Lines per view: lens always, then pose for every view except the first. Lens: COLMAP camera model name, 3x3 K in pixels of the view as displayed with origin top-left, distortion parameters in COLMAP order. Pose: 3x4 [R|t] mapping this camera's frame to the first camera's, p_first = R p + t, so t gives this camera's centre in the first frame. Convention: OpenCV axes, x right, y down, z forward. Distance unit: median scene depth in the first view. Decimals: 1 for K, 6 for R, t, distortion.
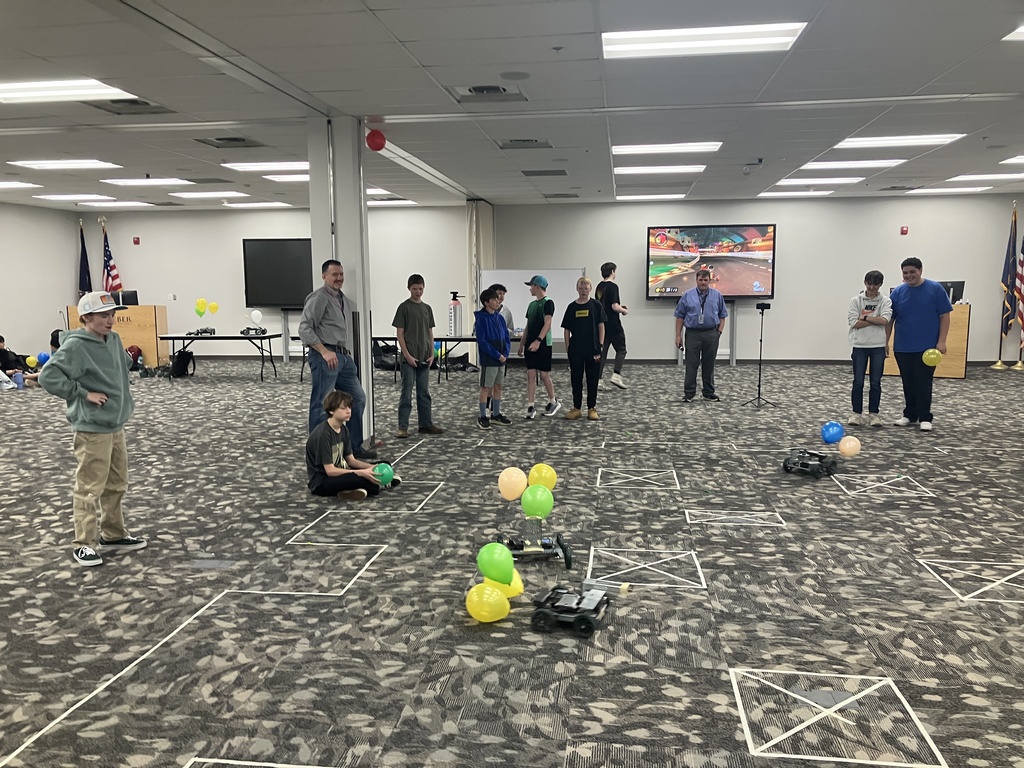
lens RADIAL K [[840.0, 0, 497.4], [0, 840.0, 387.9], [0, 0, 1]] dist [0.049114, -0.066436]
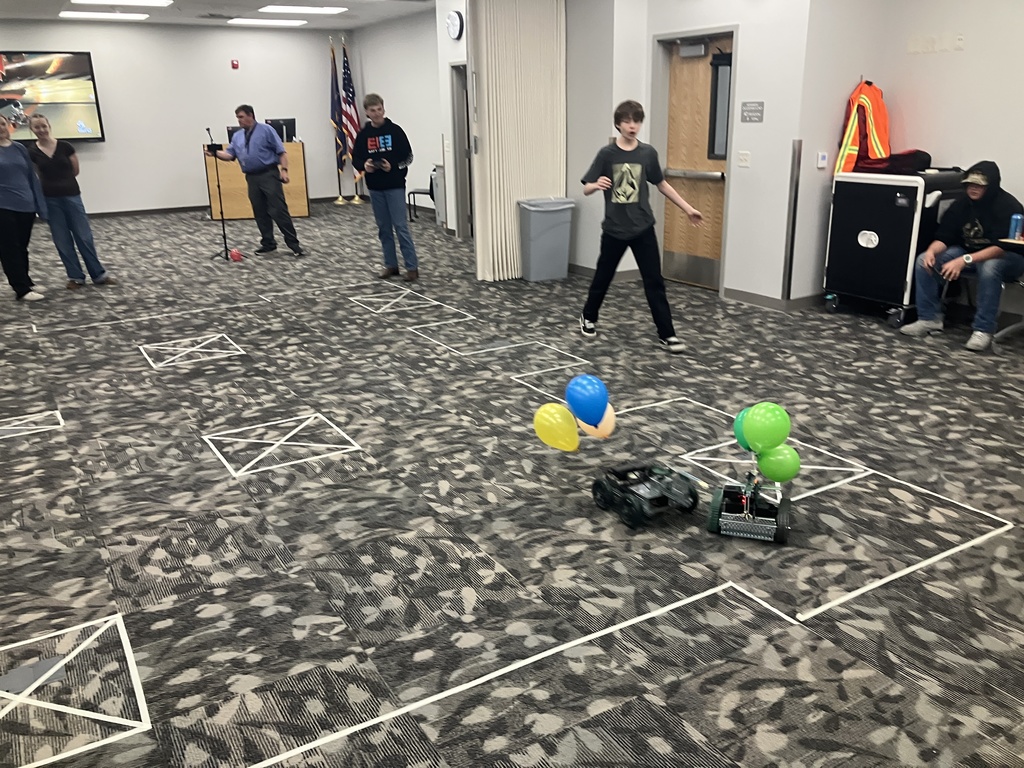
lens RADIAL K [[840.0, 0, 503.0], [0, 840.0, 379.4], [0, 0, 1]] dist [0.049114, -0.066436]
pose [[0.773361, -0.202232, 0.600845, 0.175868], [0.096123, 0.974204, 0.204175, -0.011195], [-0.626636, -0.100146, 0.772851, 0.079796]]
